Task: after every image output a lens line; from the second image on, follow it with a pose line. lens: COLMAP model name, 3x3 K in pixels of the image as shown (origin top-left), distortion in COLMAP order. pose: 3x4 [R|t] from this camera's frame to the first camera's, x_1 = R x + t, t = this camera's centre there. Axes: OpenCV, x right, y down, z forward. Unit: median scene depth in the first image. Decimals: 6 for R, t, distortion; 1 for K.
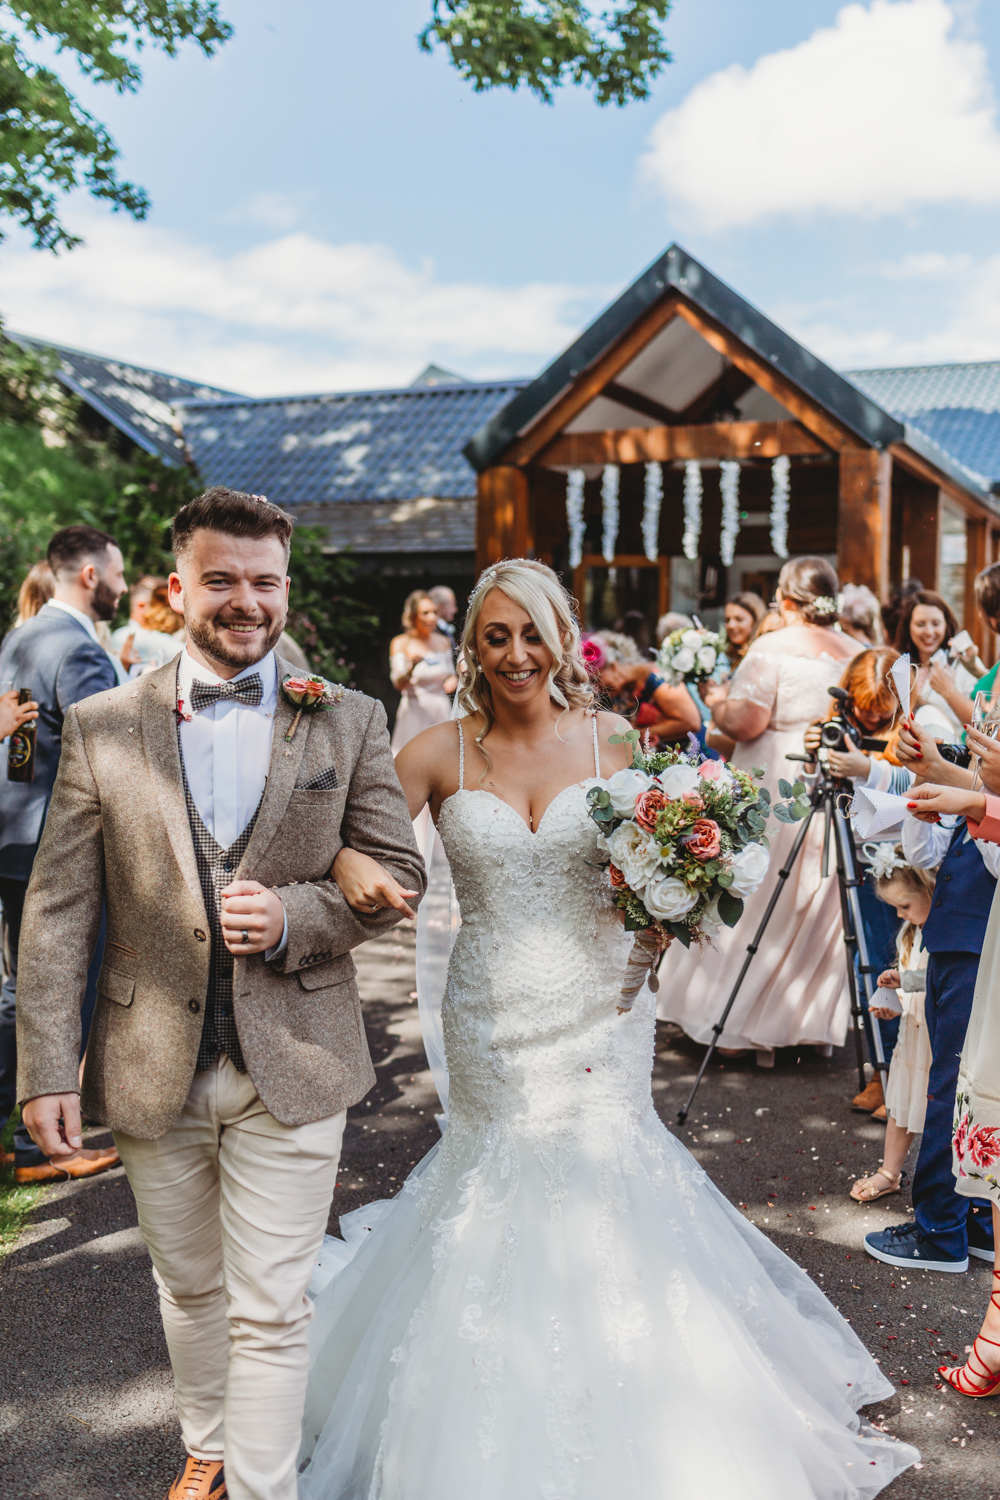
lens RADIAL K [[1514.5, 0, 524.2], [0, 1514.5, 784.8], [0, 0, 1]] dist [-0.008143, 0.001222]
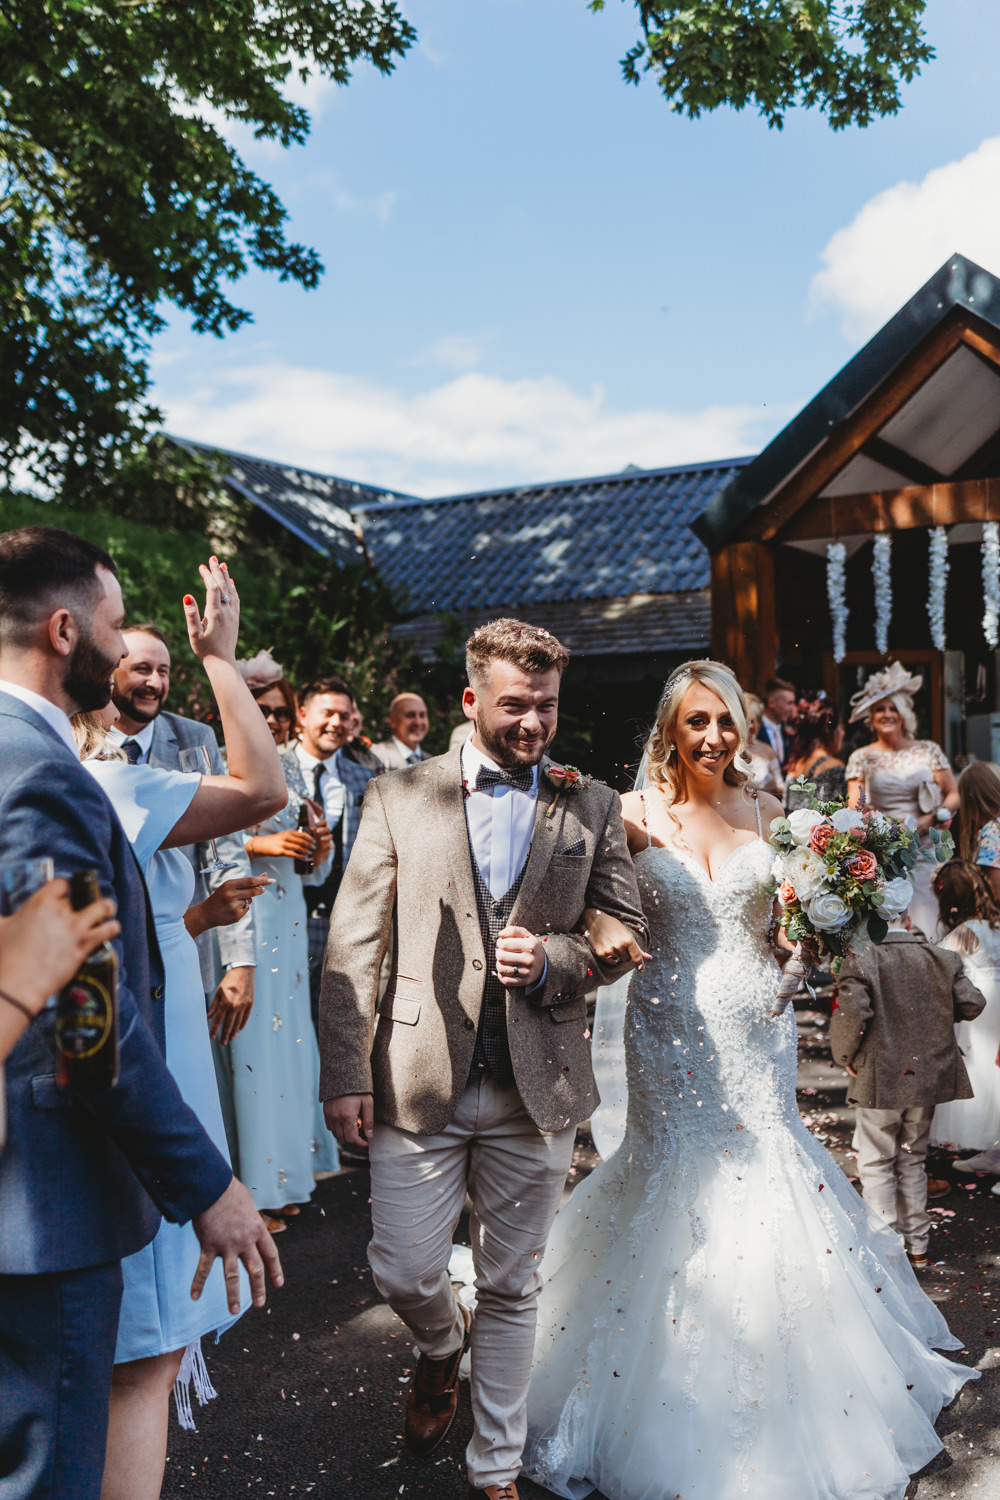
lens RADIAL K [[1514.5, 0, 524.2], [0, 1514.5, 784.8], [0, 0, 1]] dist [-0.008143, 0.001222]
pose [[0.992089, -0.025899, -0.122838, -0.026244], [0.016008, 0.996599, -0.080837, -0.012582], [0.124513, 0.078231, 0.989129, 0.144369]]
